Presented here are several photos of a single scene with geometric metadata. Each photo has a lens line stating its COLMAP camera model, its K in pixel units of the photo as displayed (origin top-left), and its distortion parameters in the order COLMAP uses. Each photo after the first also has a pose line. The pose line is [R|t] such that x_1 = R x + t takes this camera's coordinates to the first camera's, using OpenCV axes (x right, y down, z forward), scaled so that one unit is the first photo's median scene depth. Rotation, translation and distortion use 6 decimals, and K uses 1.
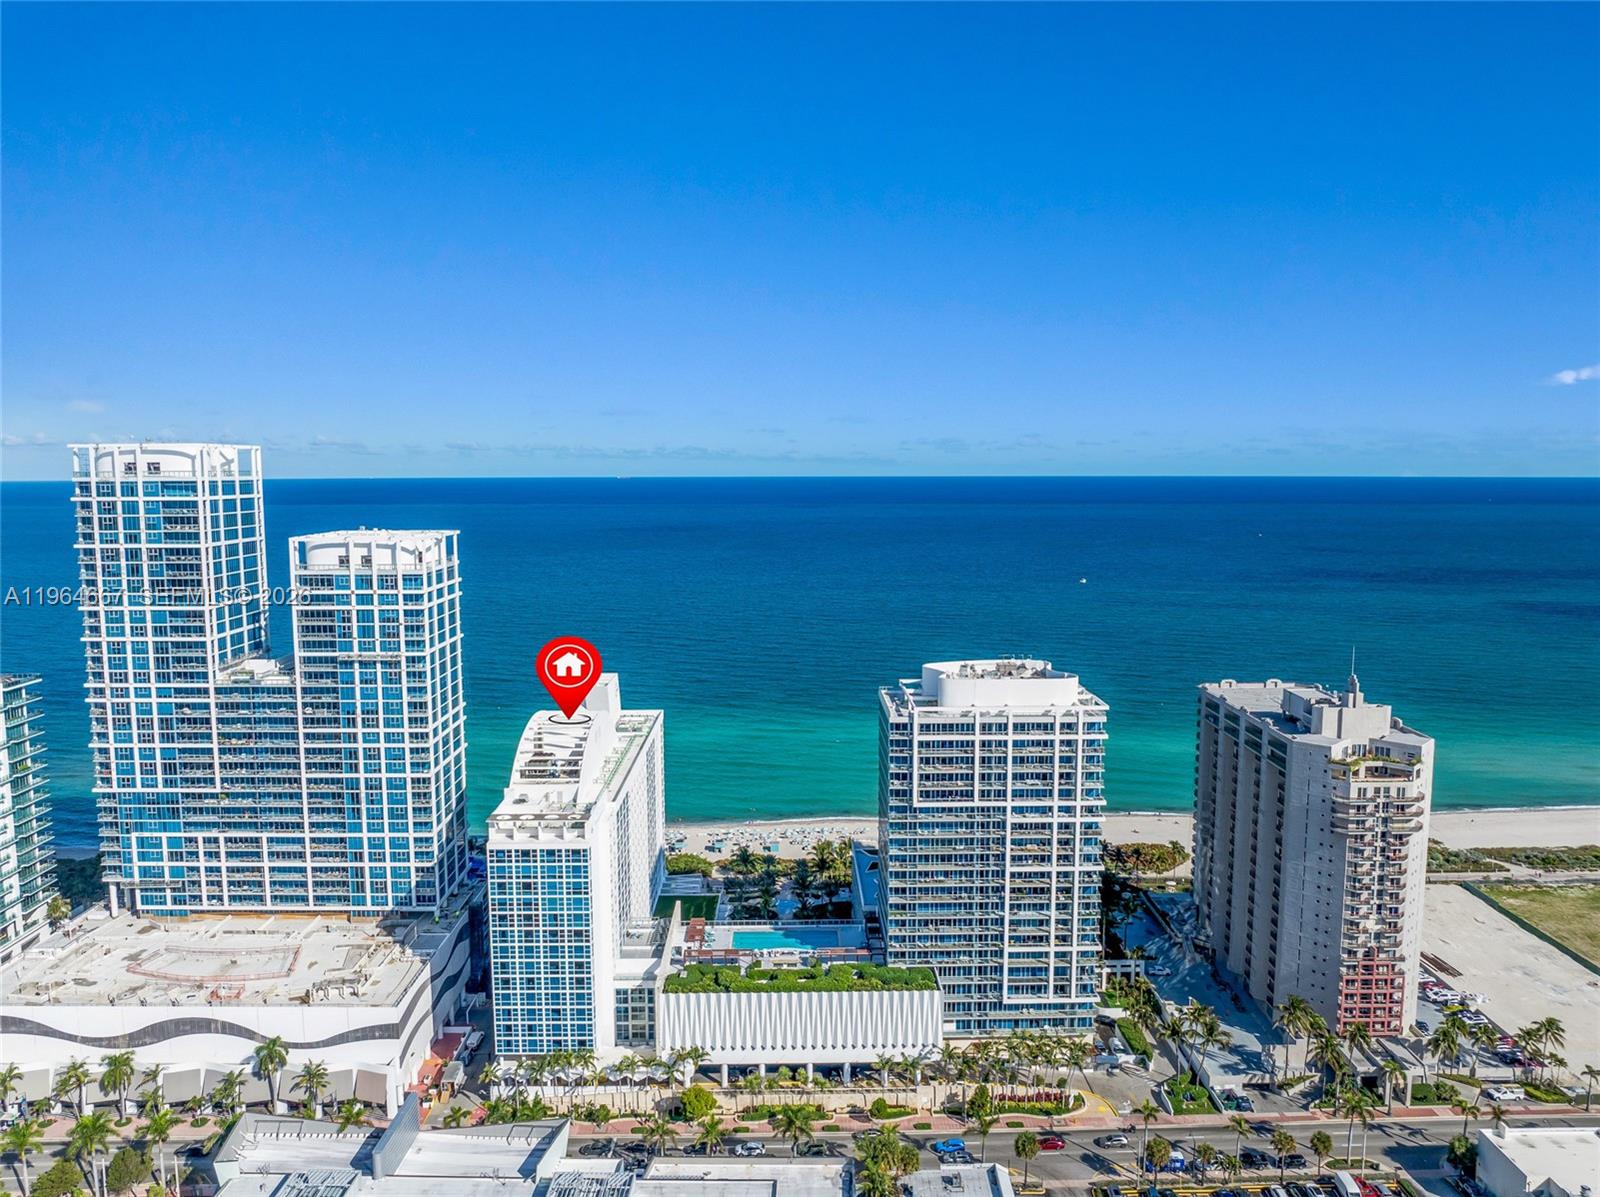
lens RADIAL K [[1124.2, 0, 800.0], [0, 1124.2, 598.5], [0, 0, 1]] dist [-0.008582, -0.051574]
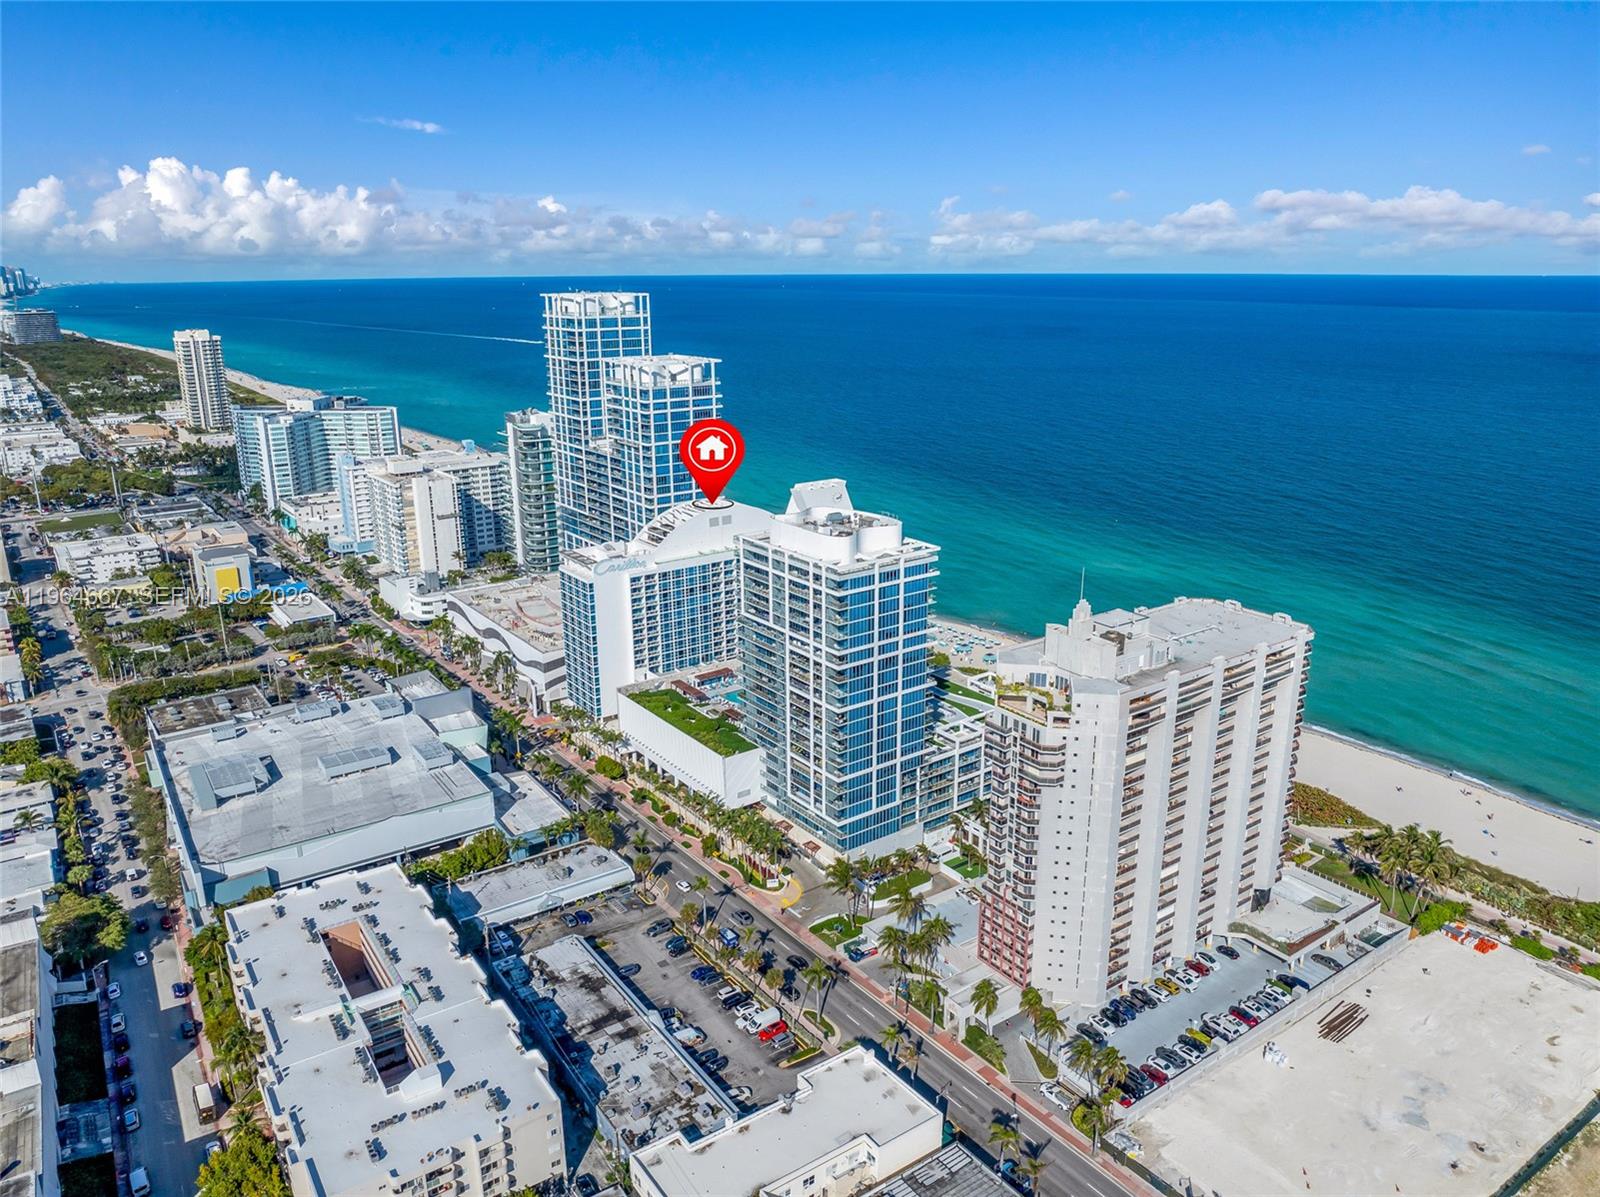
lens RADIAL K [[1124.2, 0, 800.0], [0, 1124.2, 598.5], [0, 0, 1]] dist [-0.008582, -0.051574]
pose [[0.570896, 0.232024, -0.787555, 0.981132], [-0.088851, 0.971063, 0.221680, -0.098175], [0.816201, -0.056581, 0.574991, 0.304494]]
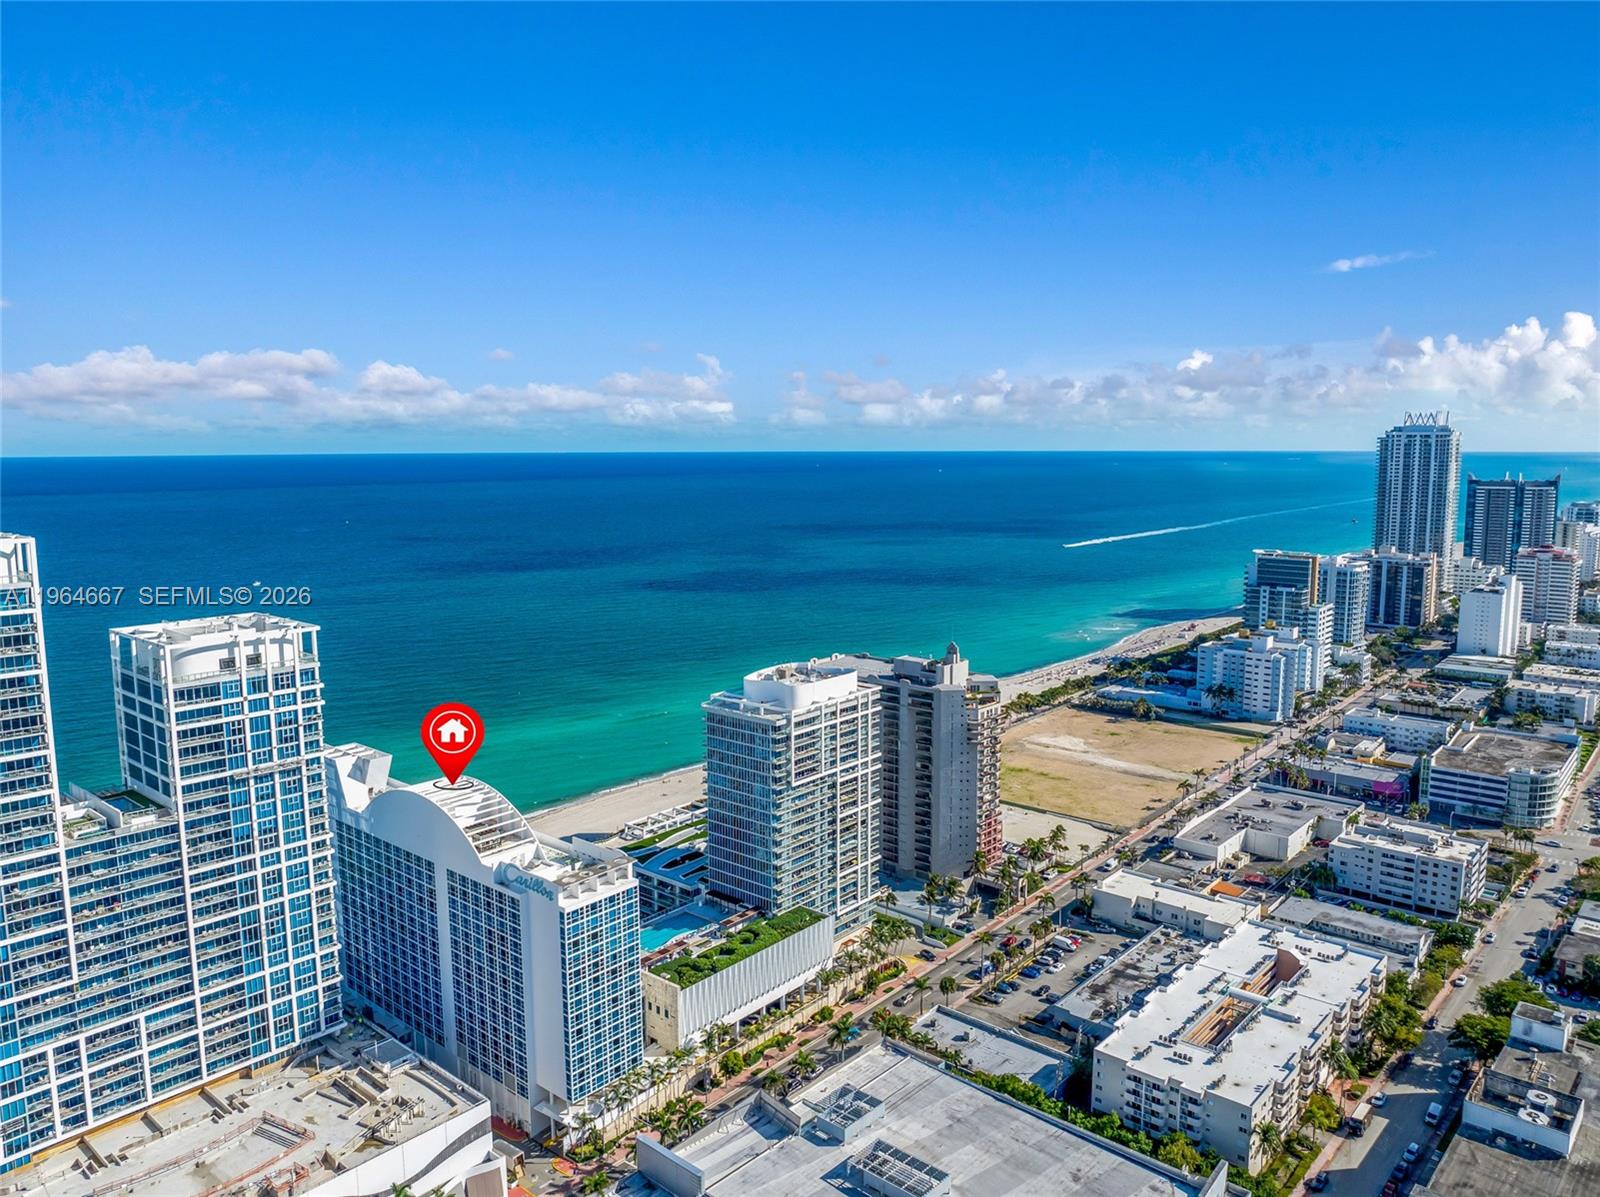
lens RADIAL K [[1148.9, 0, 800.7], [0, 1148.9, 622.6], [0, 0, 1]] dist [-0.004095, -0.001997]
pose [[0.664216, -0.117849, 0.738193, -0.755460], [0.089493, 0.992929, 0.077992, -0.093792], [-0.742164, 0.014260, 0.670066, 0.088705]]
